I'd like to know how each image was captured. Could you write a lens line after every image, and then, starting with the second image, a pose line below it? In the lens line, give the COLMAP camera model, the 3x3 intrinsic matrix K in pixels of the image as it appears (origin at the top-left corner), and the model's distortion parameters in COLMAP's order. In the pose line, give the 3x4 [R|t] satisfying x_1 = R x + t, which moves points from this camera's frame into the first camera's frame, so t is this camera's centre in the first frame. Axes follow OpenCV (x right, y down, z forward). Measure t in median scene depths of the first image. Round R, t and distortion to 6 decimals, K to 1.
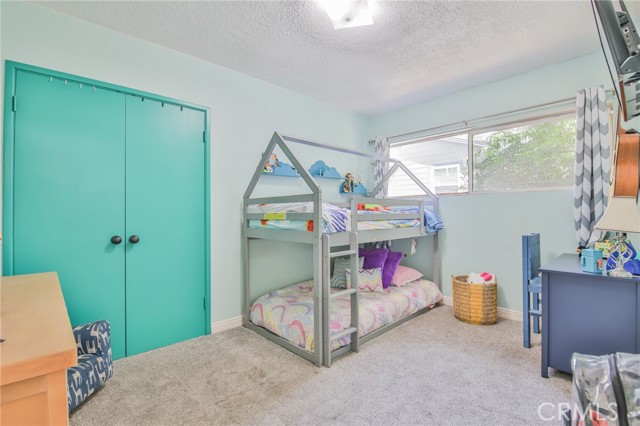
lens RADIAL K [[292.6, 0, 320.7], [0, 292.6, 209.2], [0, 0, 1]] dist [0.000924, -0.011389]
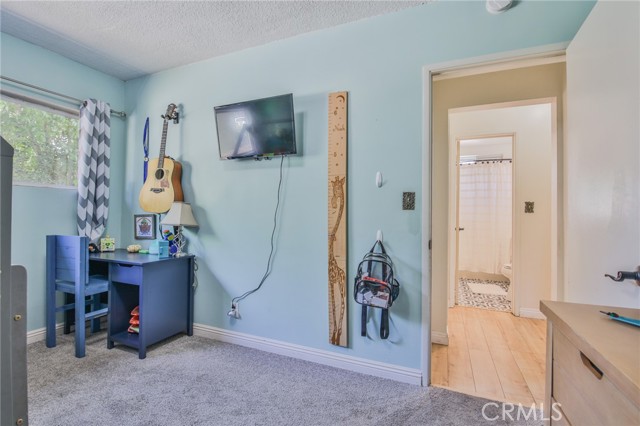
lens RADIAL K [[292.6, 0, 320.7], [0, 292.6, 209.2], [0, 0, 1]] dist [0.000924, -0.011389]
pose [[-0.407035, 0.012852, 0.913322, -0.441979], [-0.020299, 0.999527, -0.023112, 0.008172], [-0.913187, -0.027947, -0.406581, 0.670842]]
